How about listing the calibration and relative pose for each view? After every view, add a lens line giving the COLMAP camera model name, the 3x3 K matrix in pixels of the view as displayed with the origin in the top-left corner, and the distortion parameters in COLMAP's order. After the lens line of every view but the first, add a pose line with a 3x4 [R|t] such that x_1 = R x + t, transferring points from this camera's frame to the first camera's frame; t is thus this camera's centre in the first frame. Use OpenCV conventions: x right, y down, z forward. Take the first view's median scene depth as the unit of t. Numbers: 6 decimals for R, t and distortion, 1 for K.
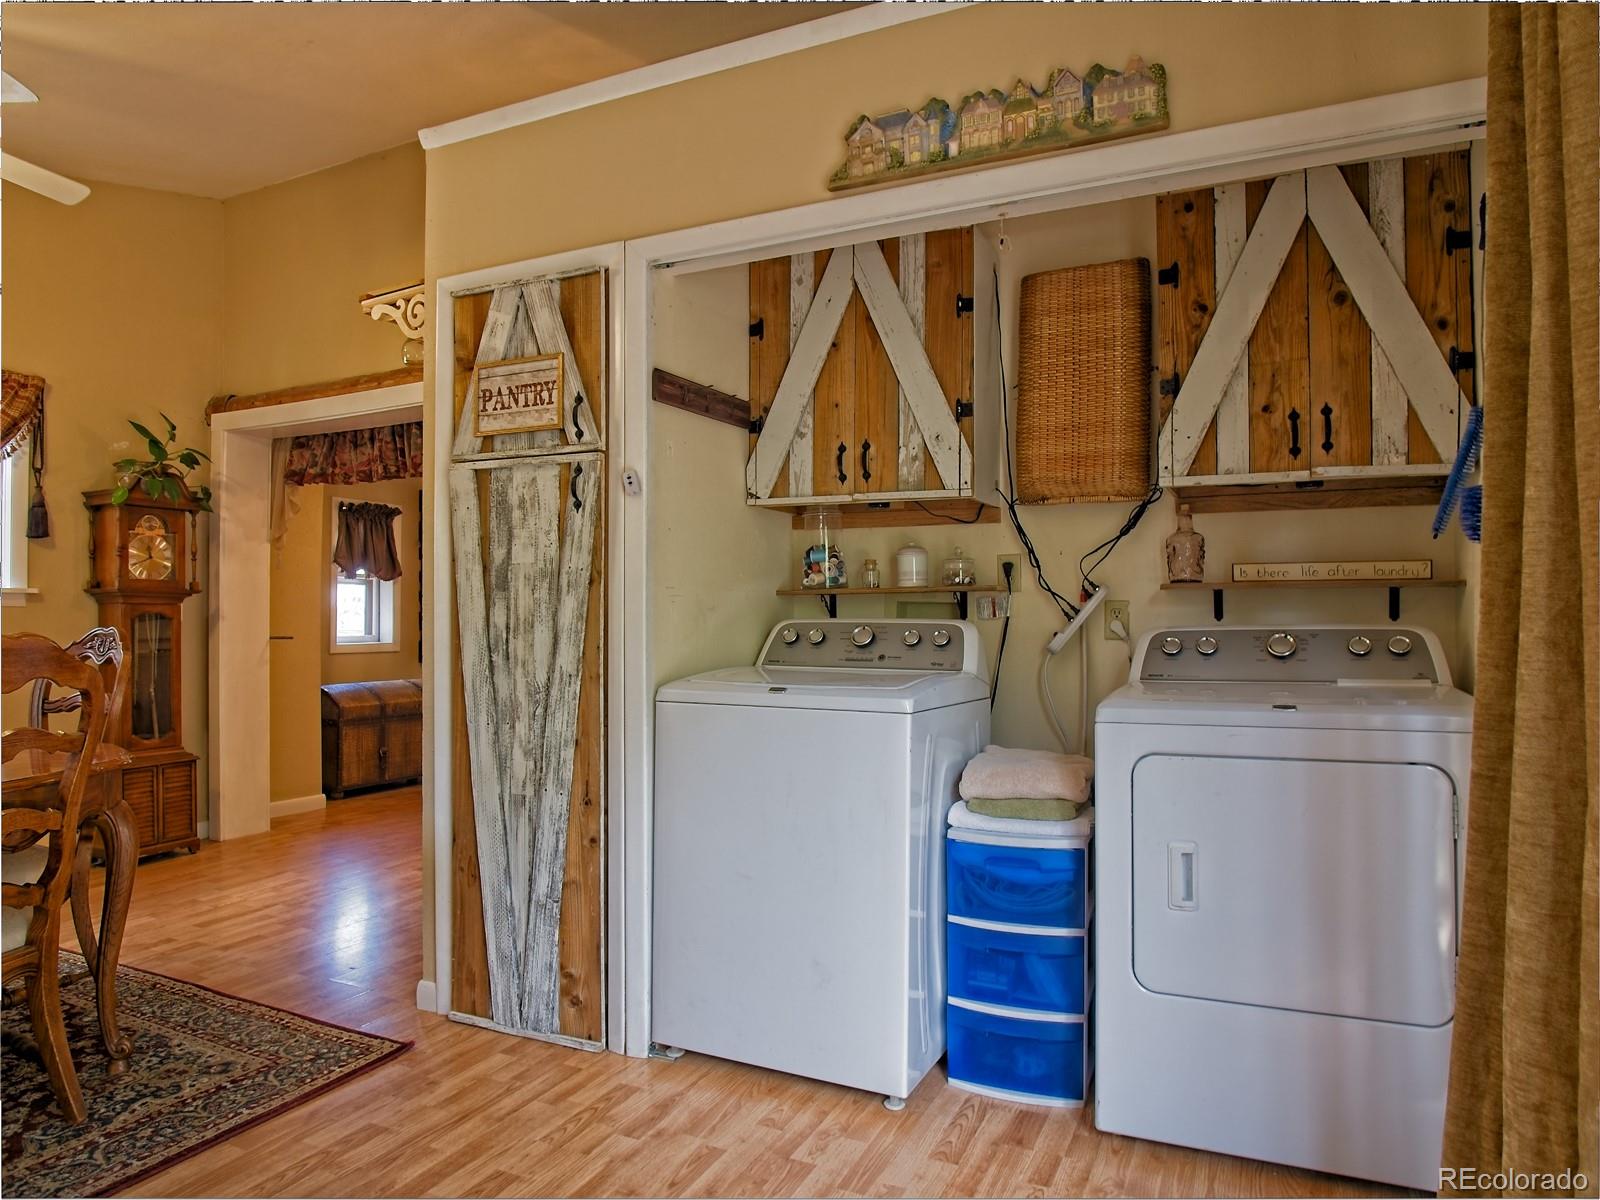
lens RADIAL K [[990.6, 0, 811.3], [0, 990.6, 609.1], [0, 0, 1]] dist [-0.049593, 0.012075]
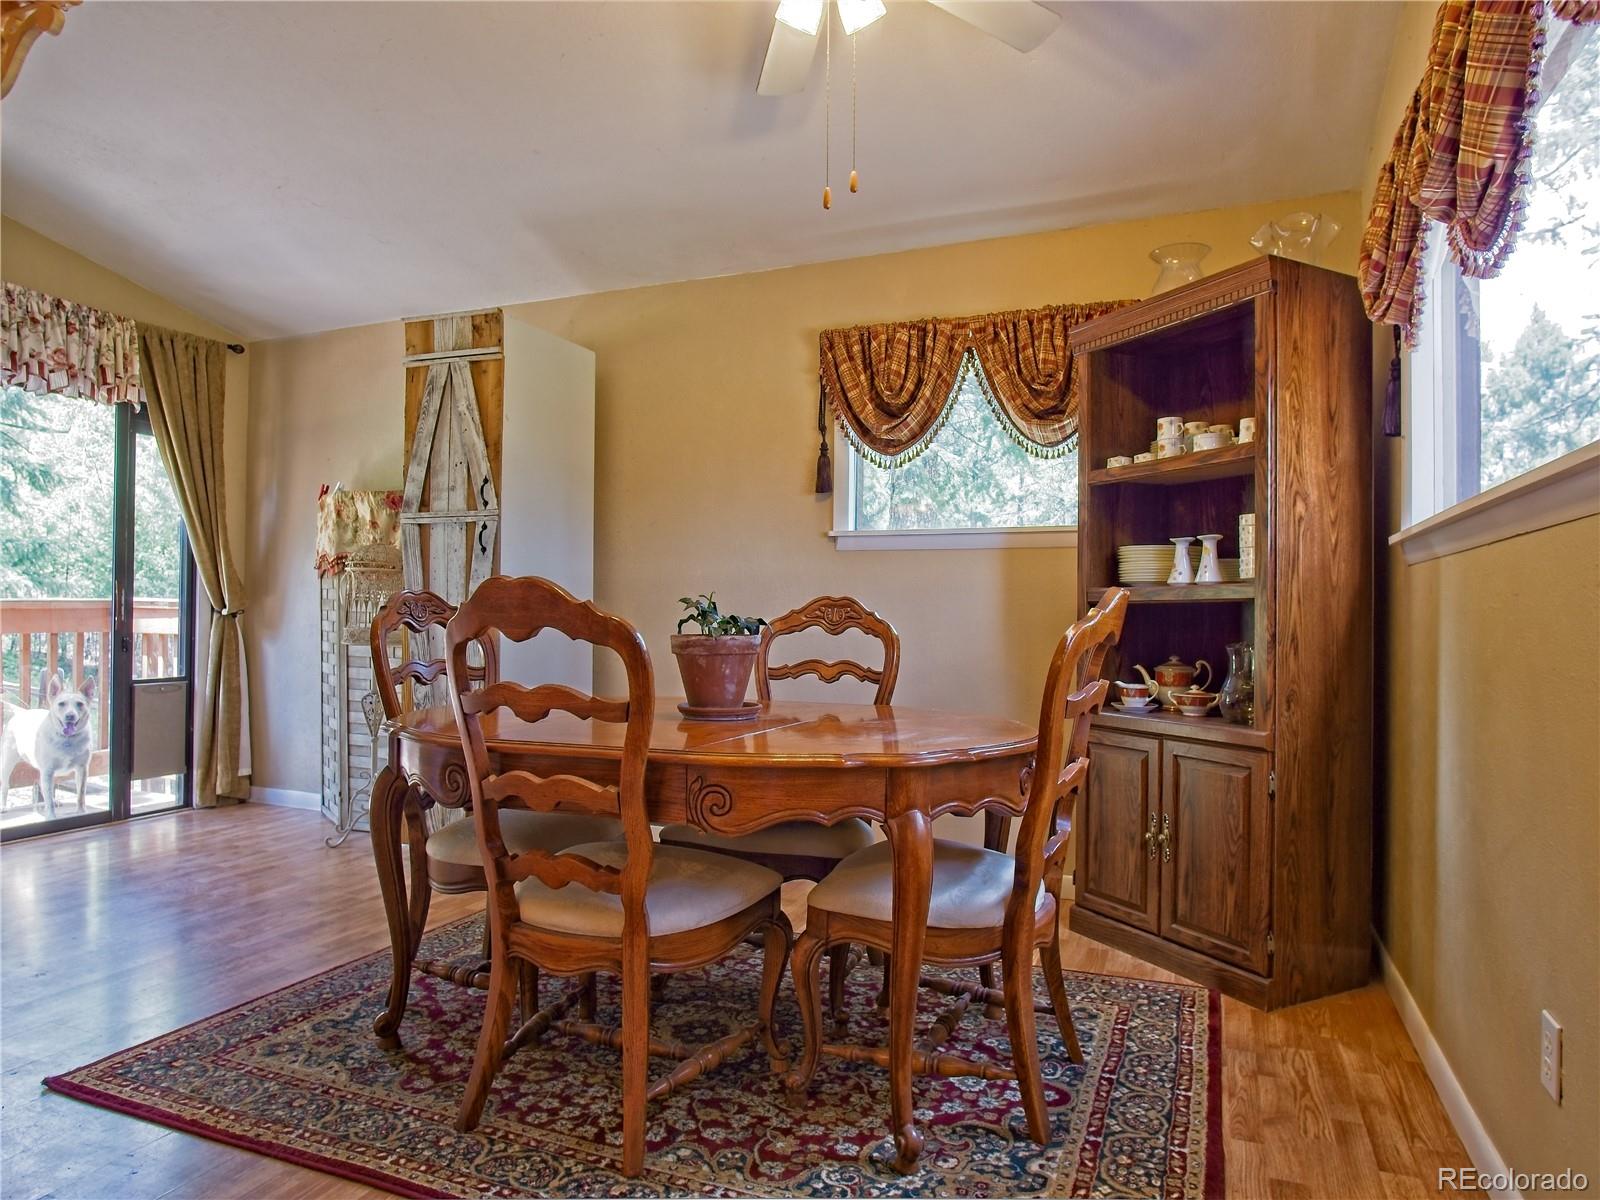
lens RADIAL K [[991.5, 0, 808.5], [0, 991.5, 604.9], [0, 0, 1]] dist [-0.026461, 0.006291]
pose [[-0.998745, -0.009047, -0.049261, -0.964788], [-0.007721, 0.999604, -0.027051, 0.060531], [0.049486, -0.026637, -0.998420, 1.782731]]
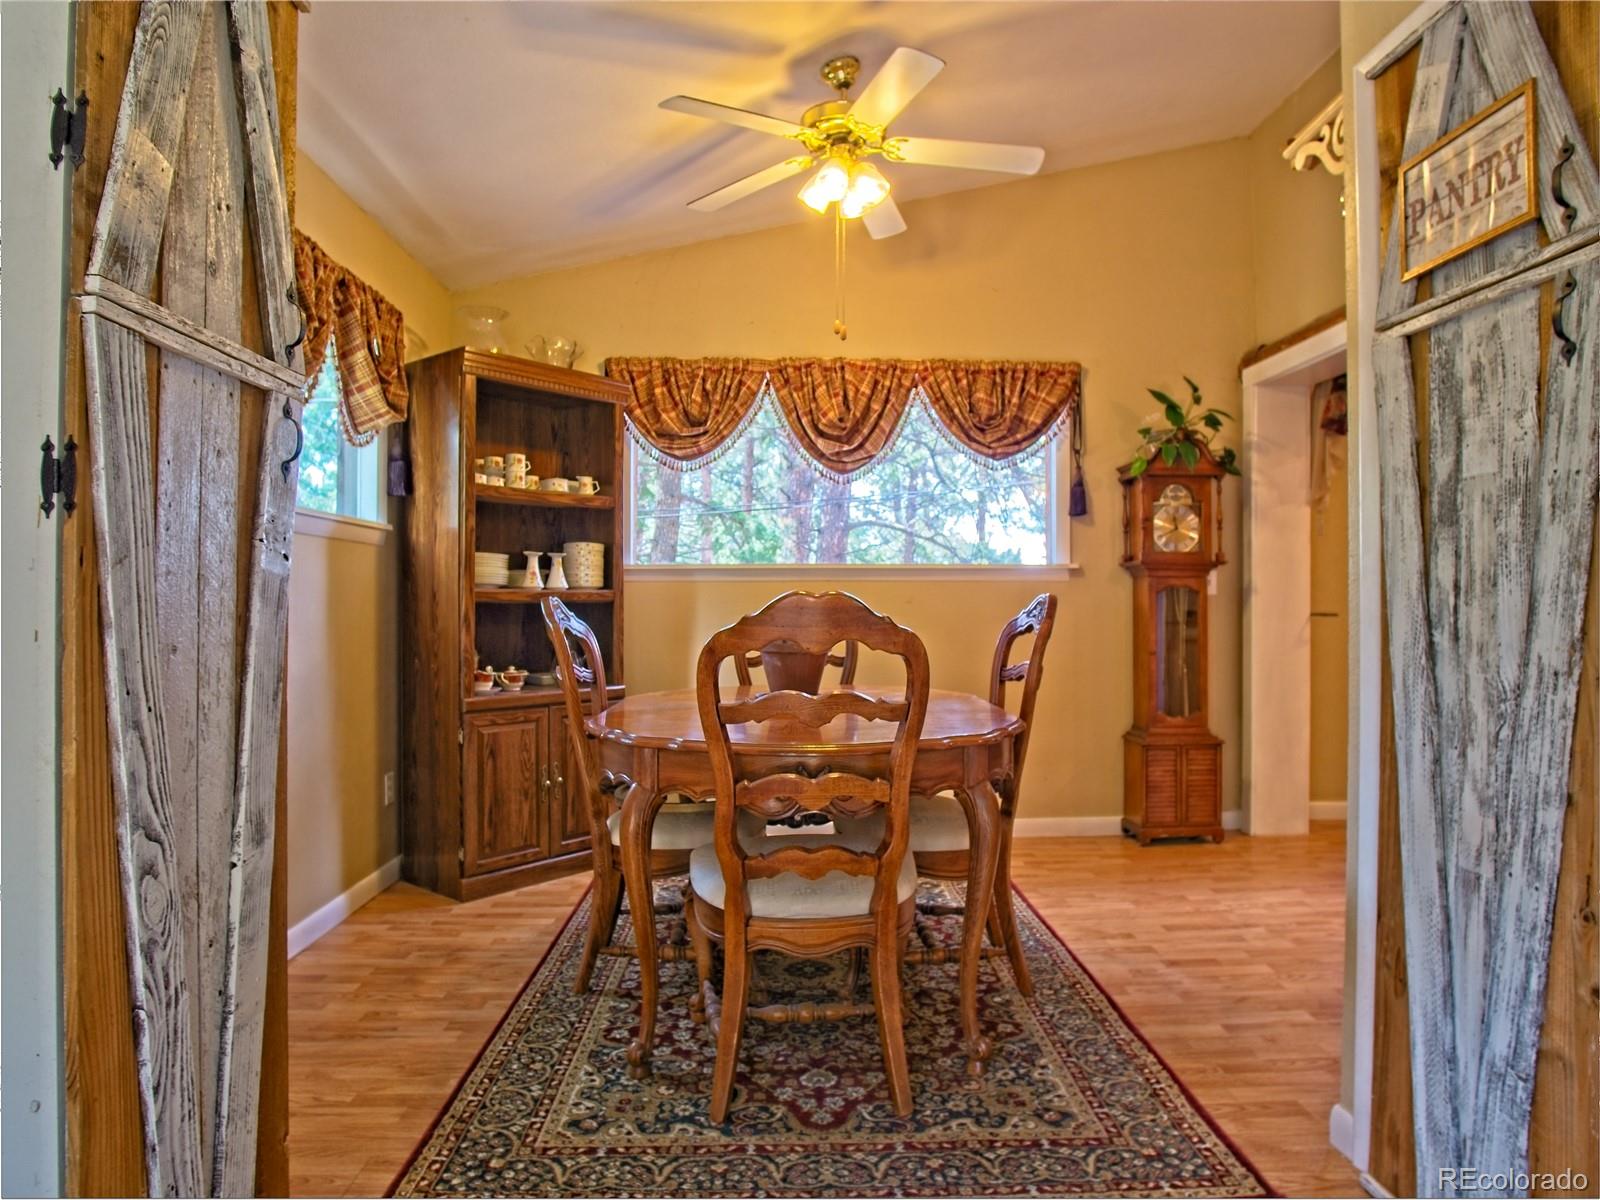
lens RADIAL K [[990.6, 0, 811.3], [0, 990.6, 609.1], [0, 0, 1]] dist [-0.049593, 0.012075]
pose [[0.461107, 0.005823, -0.887325, 0.032835], [0.008000, 0.999911, 0.010720, 0.022787], [0.887308, -0.012042, 0.461019, 0.385087]]
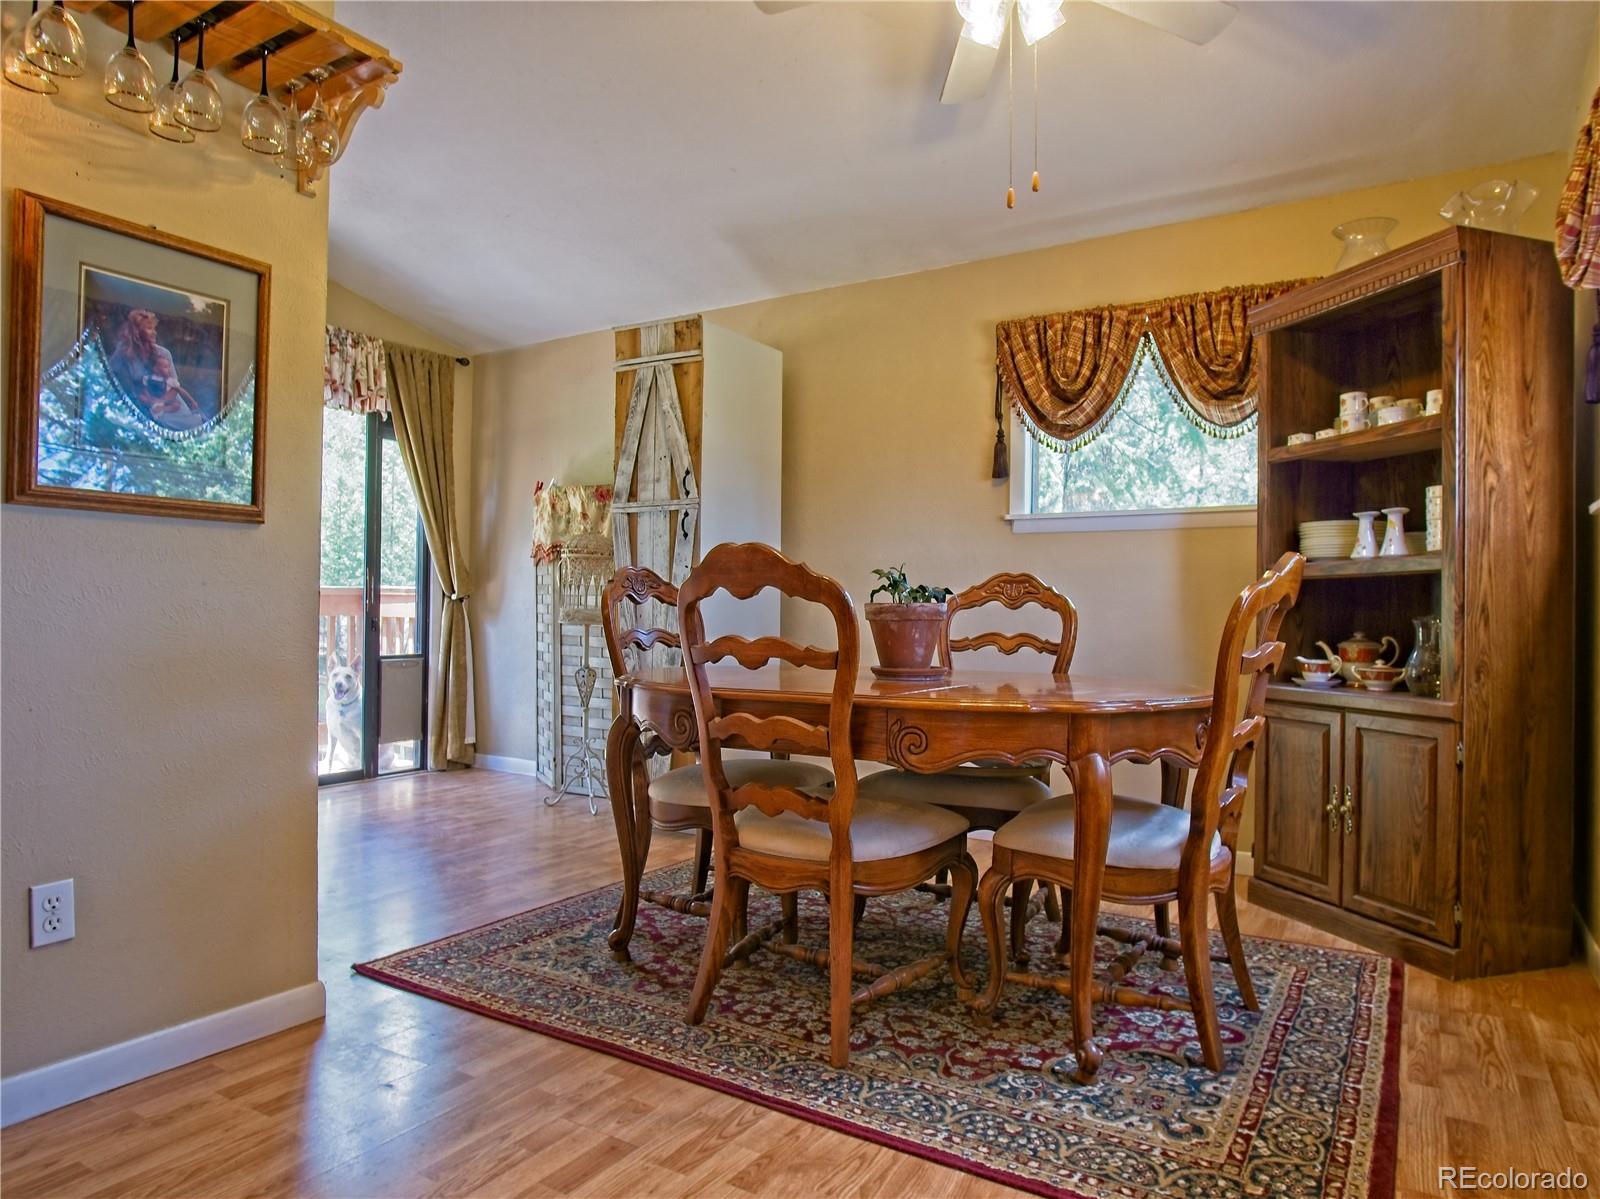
lens RADIAL K [[991.5, 0, 808.5], [0, 991.5, 604.4], [0, 0, 1]] dist [-0.026461, 0.006291]
pose [[-0.993091, -0.009938, 0.116923, -0.944360], [-0.012822, 0.999631, -0.023937, 0.090506], [-0.116642, -0.025271, -0.992852, 1.869495]]
